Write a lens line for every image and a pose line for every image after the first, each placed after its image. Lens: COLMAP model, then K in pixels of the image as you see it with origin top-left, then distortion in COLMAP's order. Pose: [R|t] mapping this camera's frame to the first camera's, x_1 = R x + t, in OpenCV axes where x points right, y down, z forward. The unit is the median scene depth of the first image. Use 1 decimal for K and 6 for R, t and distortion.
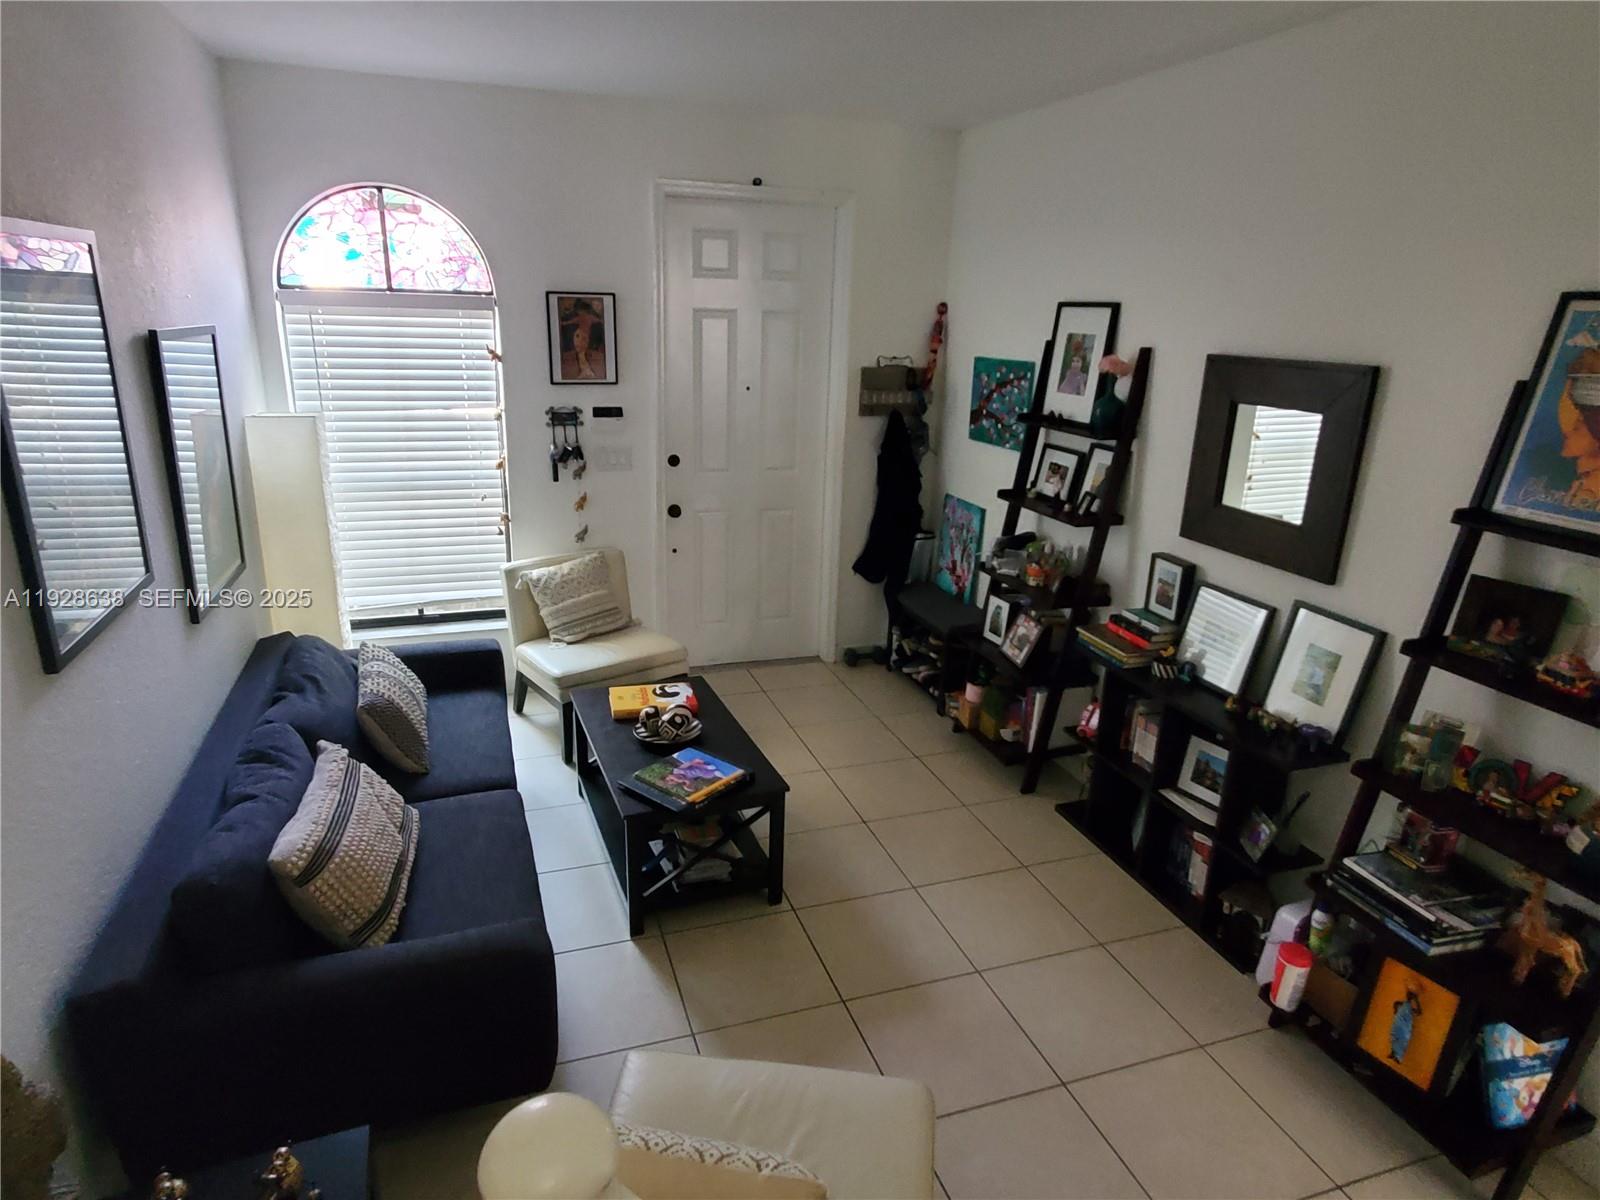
lens RADIAL K [[922.5, 0, 790.9], [0, 922.5, 602.0], [0, 0, 1]] dist [0.005689, -0.000838]
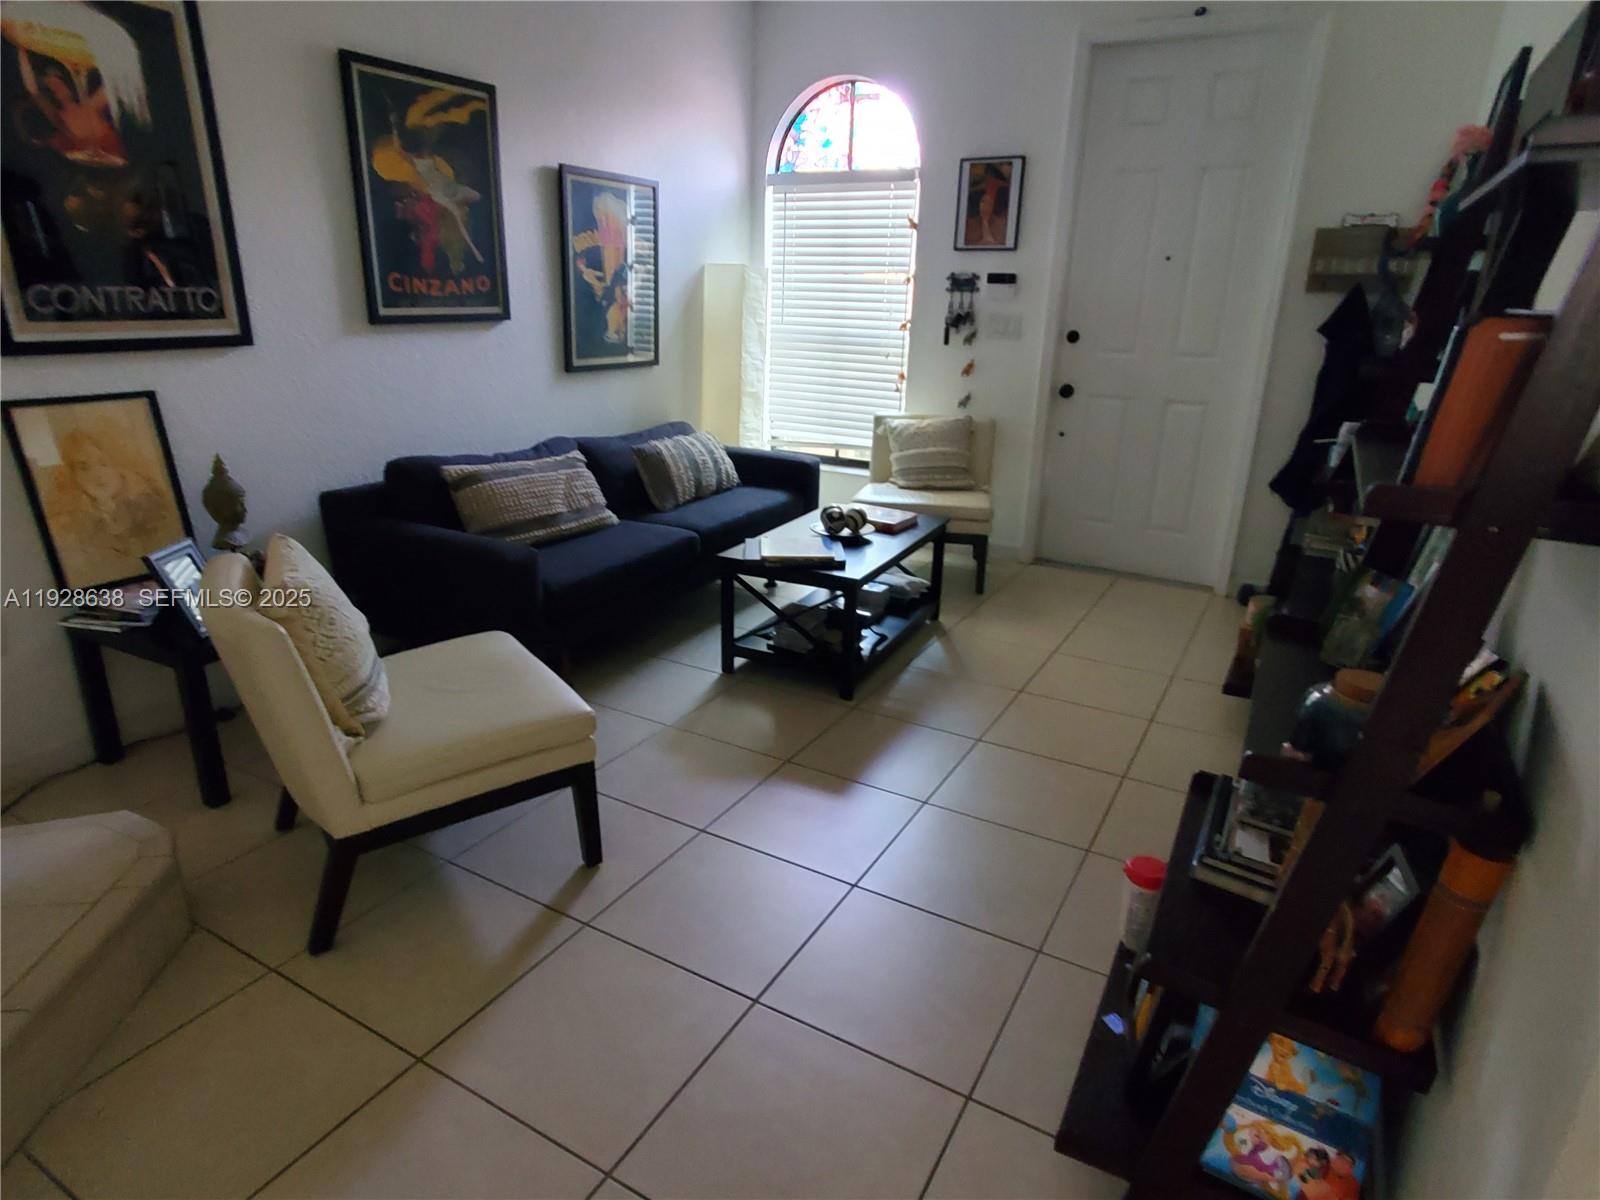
lens RADIAL K [[922.5, 0, 790.1], [0, 922.5, 602.8], [0, 0, 1]] dist [0.005689, -0.000838]
pose [[0.666425, 0.230631, -0.709004, 0.464750], [-0.230763, 0.968063, 0.097996, 0.098132], [0.708962, 0.098305, 0.698362, 0.159664]]
